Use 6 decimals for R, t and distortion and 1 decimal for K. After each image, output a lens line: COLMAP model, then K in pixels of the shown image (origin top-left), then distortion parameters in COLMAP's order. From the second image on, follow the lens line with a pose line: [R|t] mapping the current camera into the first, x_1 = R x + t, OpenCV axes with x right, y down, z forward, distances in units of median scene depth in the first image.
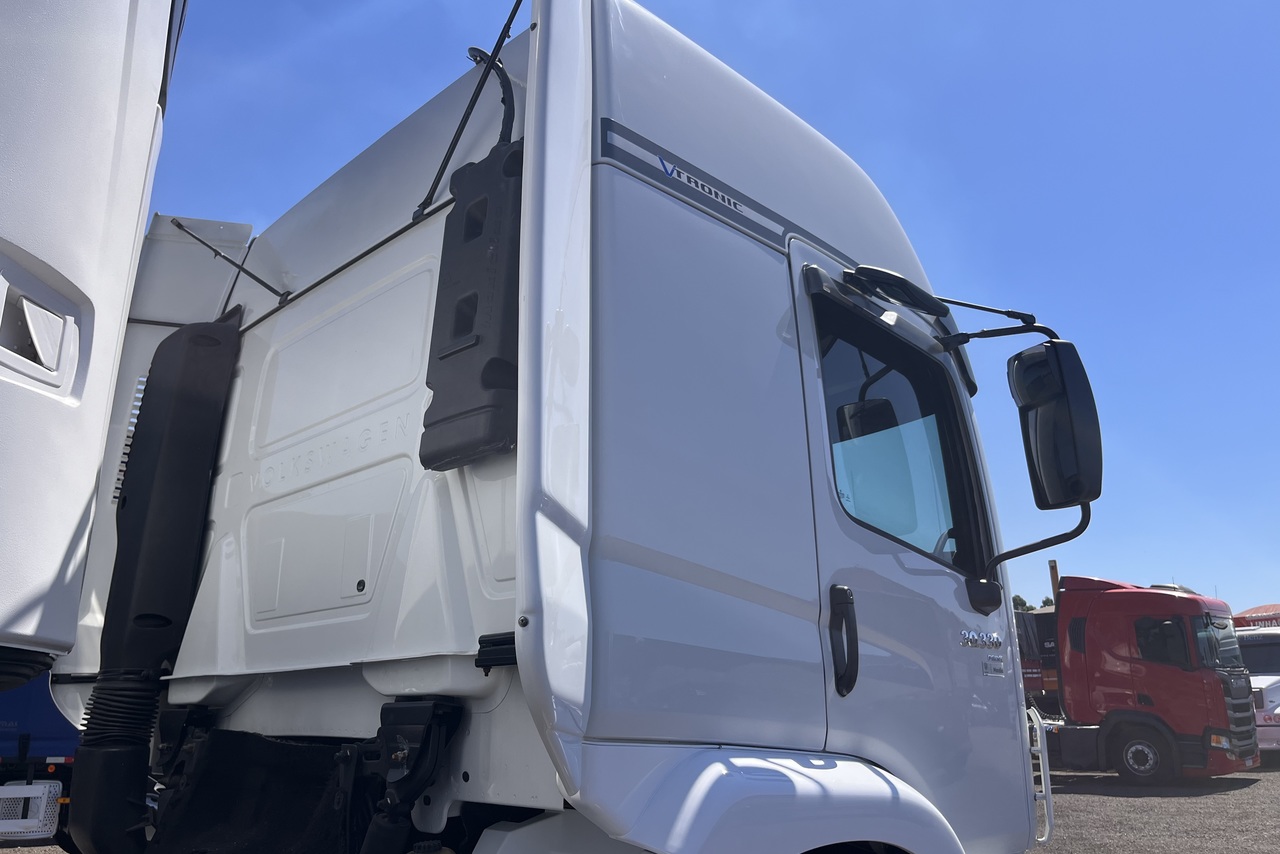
lens RADIAL K [[975.9, 0, 634.7], [0, 975.9, 425.7], [0, 0, 1]] dist [0.048259, -0.069140]
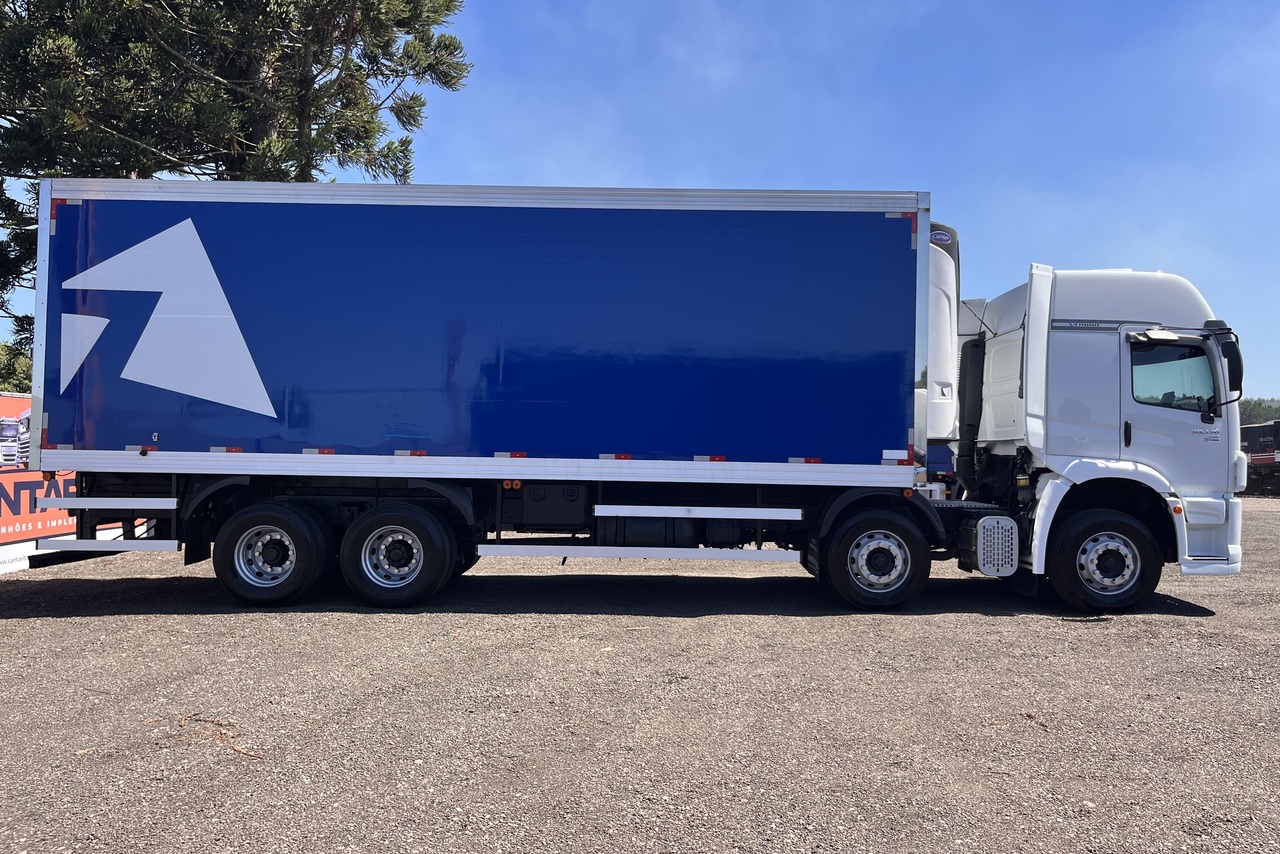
lens RADIAL K [[975.9, 0, 634.7], [0, 975.9, 425.7], [0, 0, 1]] dist [0.048259, -0.069140]
pose [[0.698418, -0.008033, -0.715645, 1.709226], [0.189153, 0.966453, 0.173751, -0.919858], [0.690241, -0.256717, 0.676508, -3.198159]]
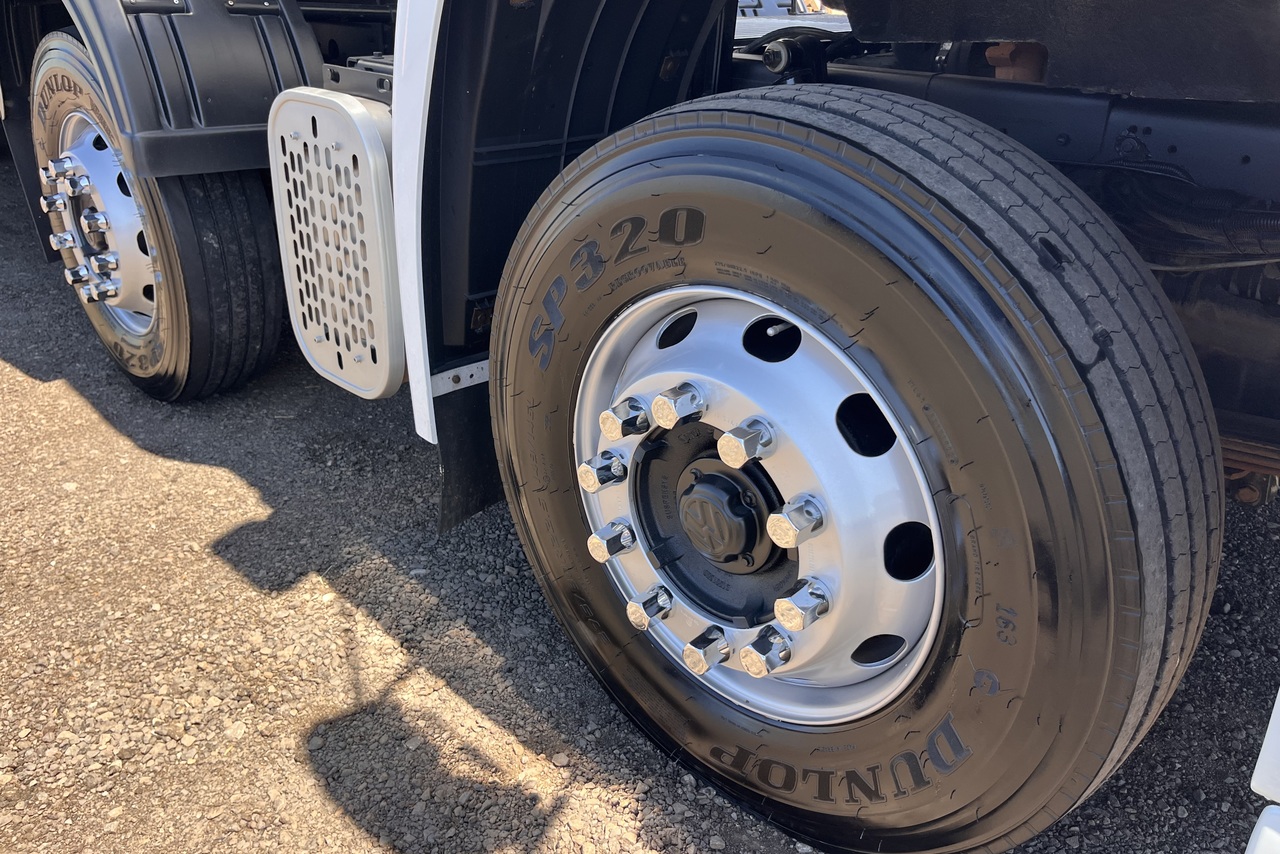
lens RADIAL K [[975.9, 0, 634.7], [0, 975.9, 425.7], [0, 0, 1]] dist [0.048259, -0.069140]
pose [[-0.008024, 0.422460, -0.906346, 0.624281], [0.274231, 0.872556, 0.404282, 0.436811], [0.961630, -0.245304, -0.122853, 0.811218]]
